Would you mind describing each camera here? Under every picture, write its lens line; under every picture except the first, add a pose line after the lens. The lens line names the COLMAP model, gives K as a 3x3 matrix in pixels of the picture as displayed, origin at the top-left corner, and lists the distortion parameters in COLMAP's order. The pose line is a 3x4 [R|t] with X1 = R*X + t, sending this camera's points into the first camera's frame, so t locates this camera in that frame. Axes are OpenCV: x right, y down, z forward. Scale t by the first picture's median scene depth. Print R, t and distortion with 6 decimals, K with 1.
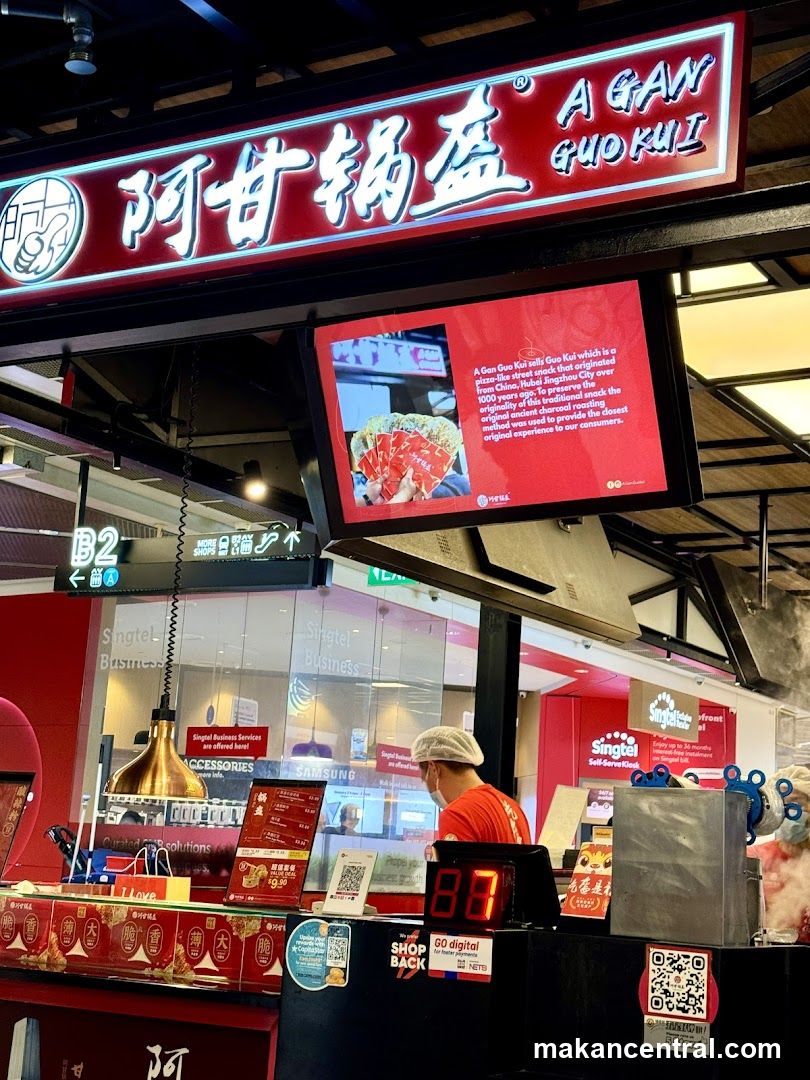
lens RADIAL K [[1619.9, 0, 406.4], [0, 1619.9, 536.3], [0, 0, 1]] dist [0.187227, 0.000000]
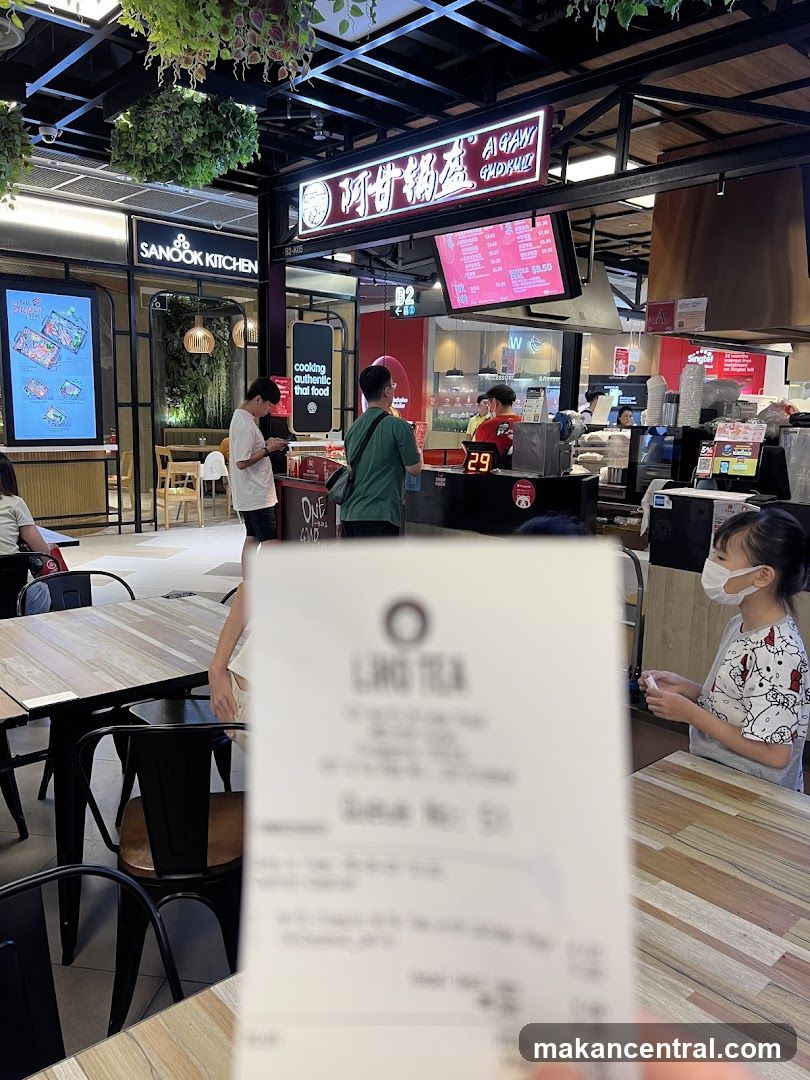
lens RADIAL K [[832.3, 0, 406.3], [0, 832.3, 543.8], [0, 0, 1]] dist [0.074052, 0.004559]
pose [[0.957674, 0.008877, -0.287718, 0.331609], [0.091599, 0.938170, 0.333835, -0.131271], [0.272892, -0.346060, 0.897648, -0.361306]]
